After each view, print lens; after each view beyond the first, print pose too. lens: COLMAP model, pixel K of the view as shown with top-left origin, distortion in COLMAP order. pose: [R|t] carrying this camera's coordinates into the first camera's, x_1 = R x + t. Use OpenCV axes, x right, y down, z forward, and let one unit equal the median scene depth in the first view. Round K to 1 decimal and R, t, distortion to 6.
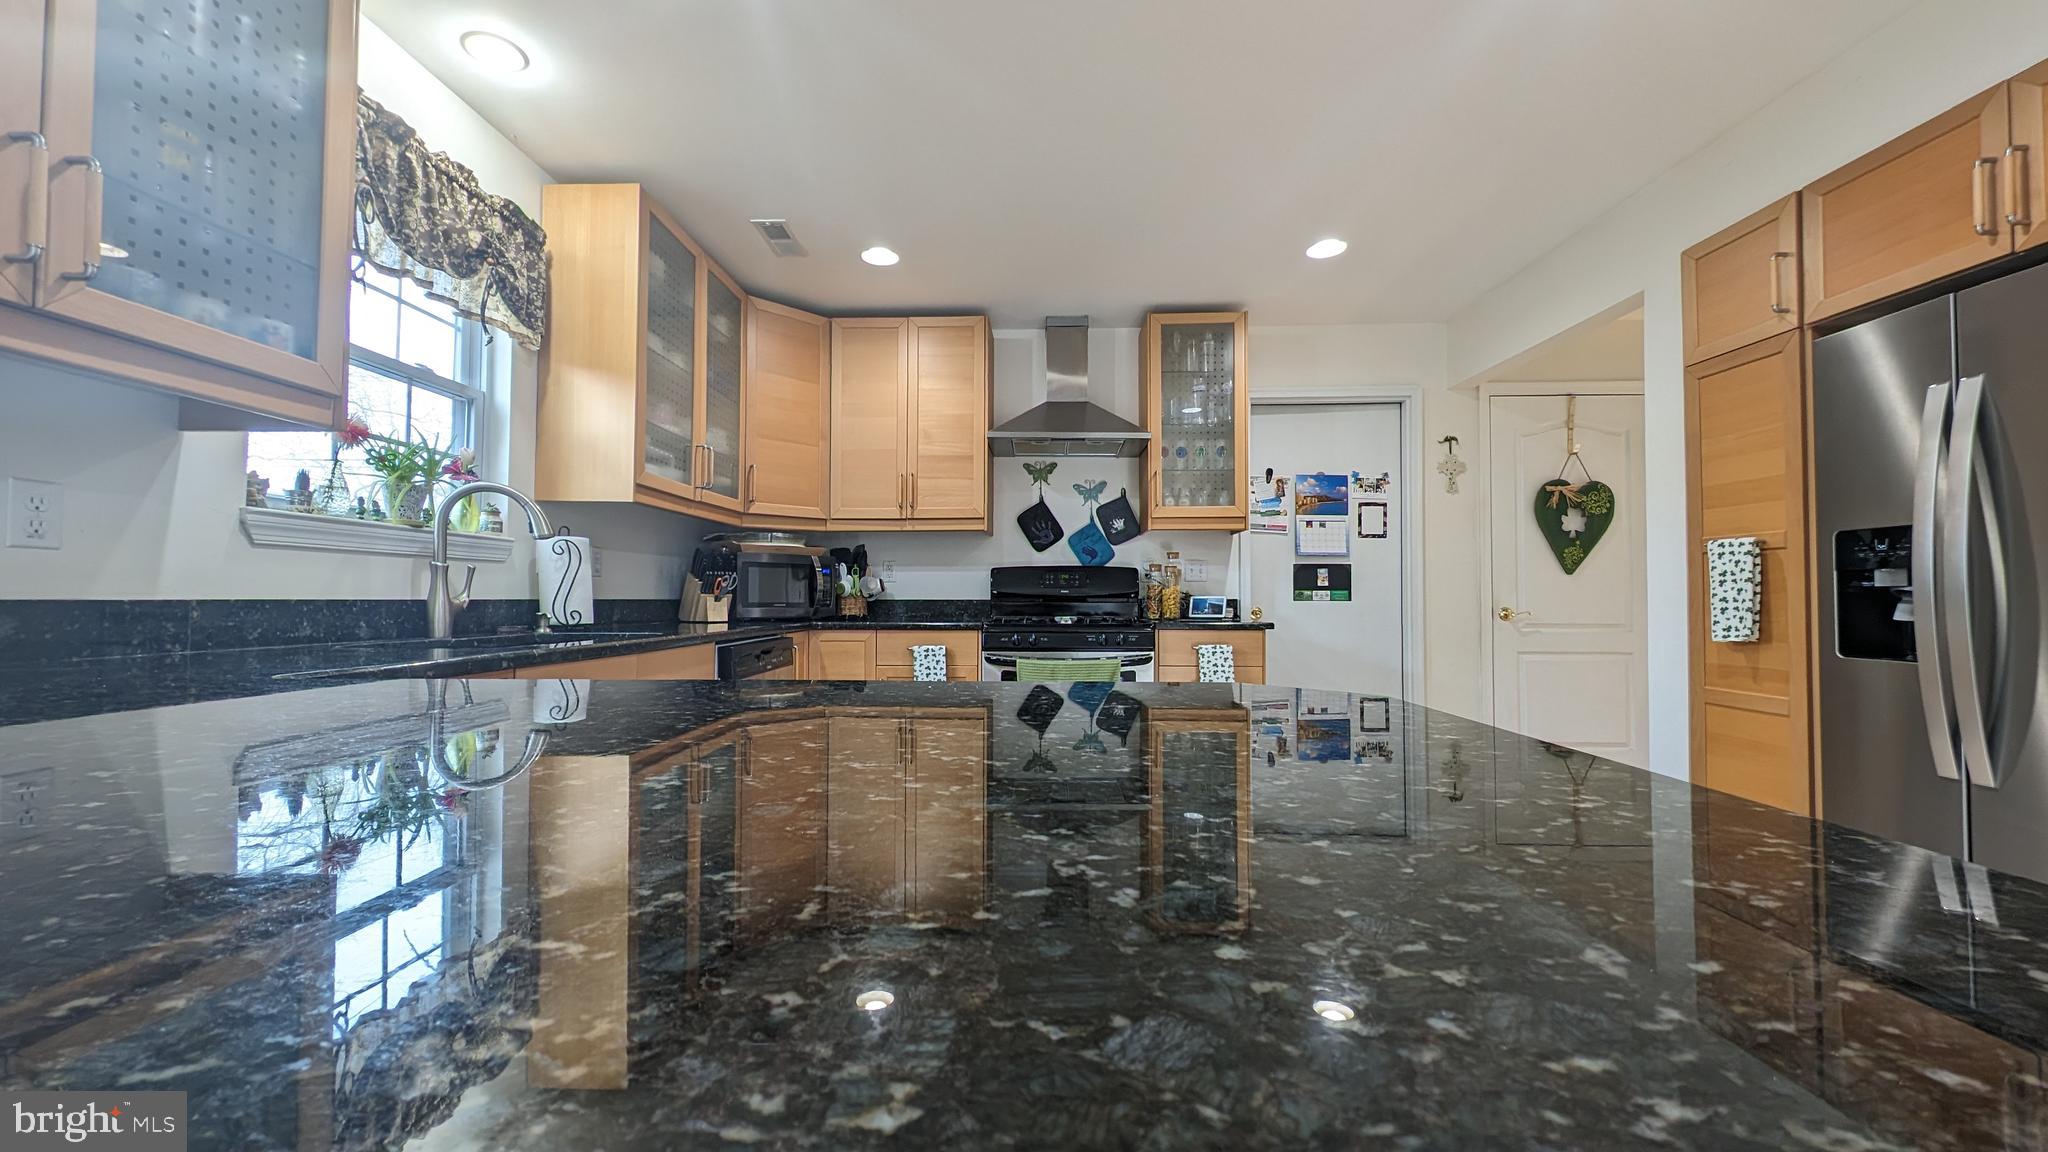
lens RADIAL K [[760.8, 0, 1010.6], [0, 760.8, 576.2], [0, 0, 1]] dist [0.006330, -0.003955]
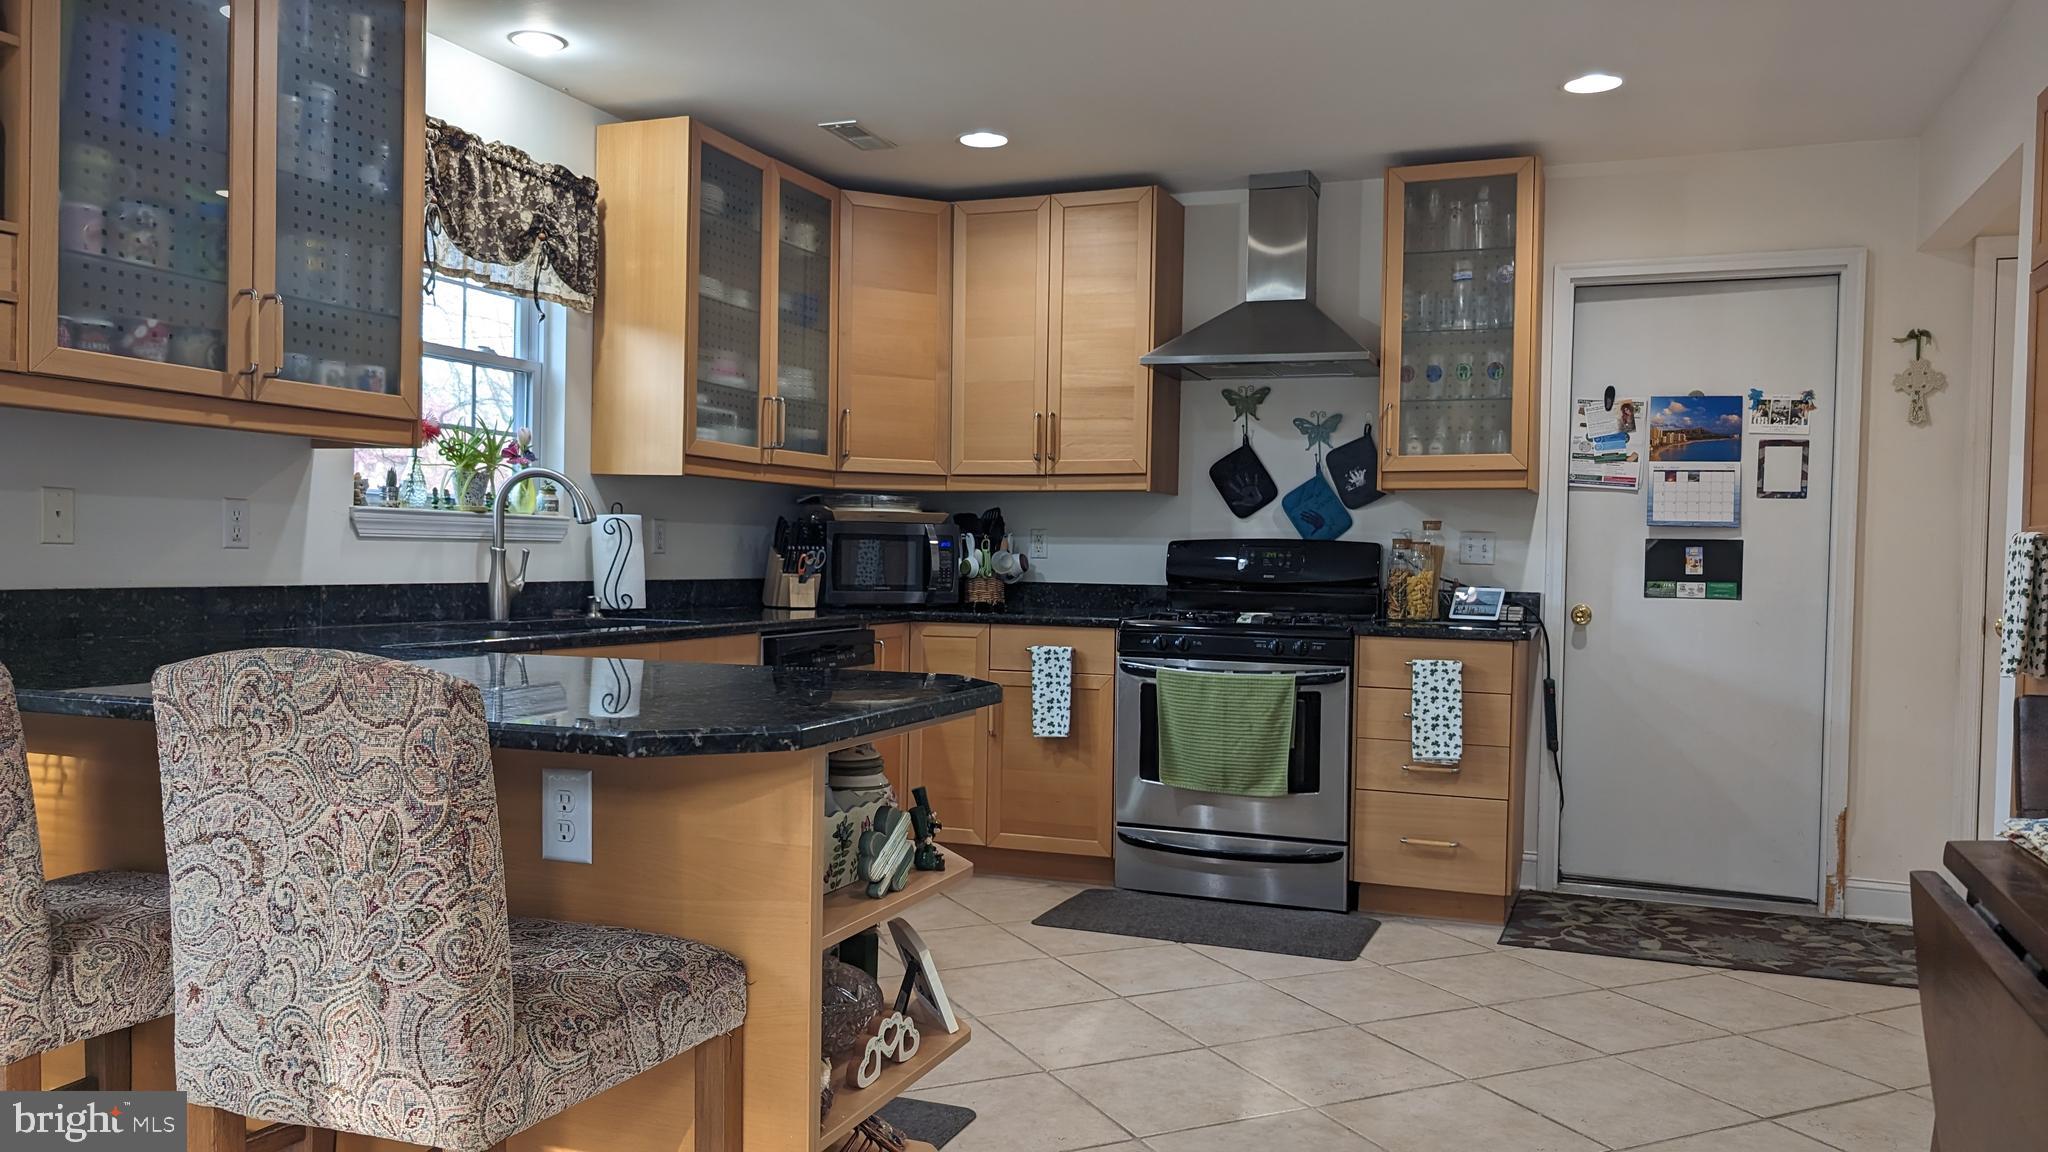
lens RADIAL K [[1477.9, 0, 1024.0], [0, 1477.9, 576.0], [0, 0, 1]] dist [0.076594, -0.126055]
pose [[0.942237, 0.019318, -0.334391, 0.483001], [-0.005870, 0.999134, 0.041182, -0.053548], [0.334897, -0.036841, 0.941534, -0.535976]]
